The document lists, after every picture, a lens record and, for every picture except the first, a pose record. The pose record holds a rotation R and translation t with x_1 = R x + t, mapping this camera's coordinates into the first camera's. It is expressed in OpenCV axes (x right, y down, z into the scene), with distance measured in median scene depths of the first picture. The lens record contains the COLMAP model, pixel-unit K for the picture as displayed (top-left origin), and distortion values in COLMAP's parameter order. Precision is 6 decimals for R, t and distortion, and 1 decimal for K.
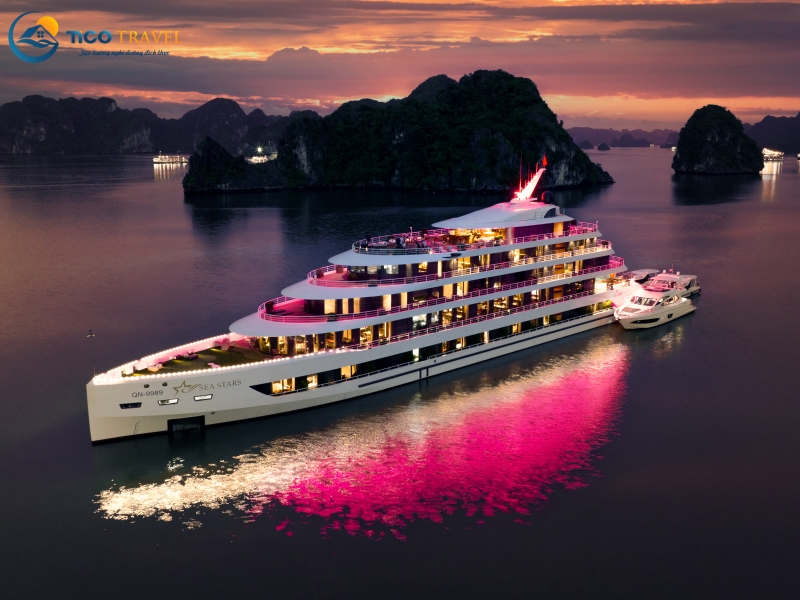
lens RADIAL K [[749.5, 0, 384.0], [0, 749.5, 298.8], [0, 0, 1]] dist [-0.000942, -0.111411]
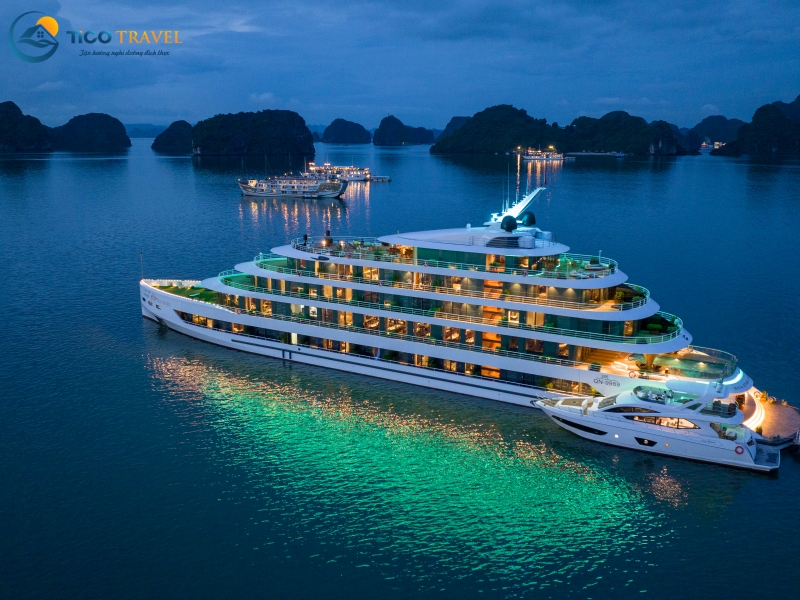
lens RADIAL K [[755.7, 0, 396.9], [0, 755.7, 298.7], [0, 0, 1]] dist [-0.004382, -0.005252]
pose [[0.293710, 0.208535, -0.932871, 1.106763], [-0.196756, 0.968205, 0.154486, -0.184583], [0.935426, 0.138174, 0.325402, 0.749401]]
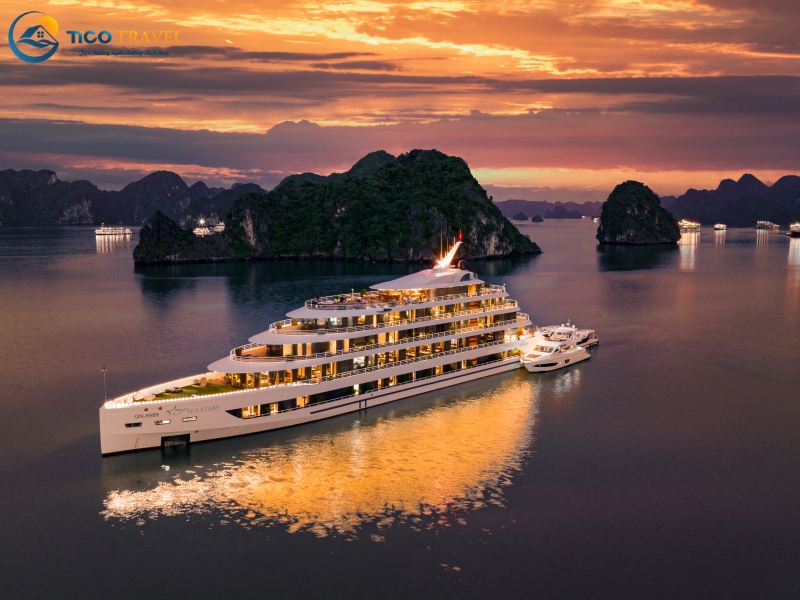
lens RADIAL K [[749.5, 0, 384.0], [0, 749.5, 298.8], [0, 0, 1]] dist [-0.000942, -0.111411]
pose [[0.997660, -0.005299, 0.068172, 0.004082], [0.011557, 0.995716, -0.091739, 0.038374], [-0.067394, 0.092312, 0.993447, -0.252945]]
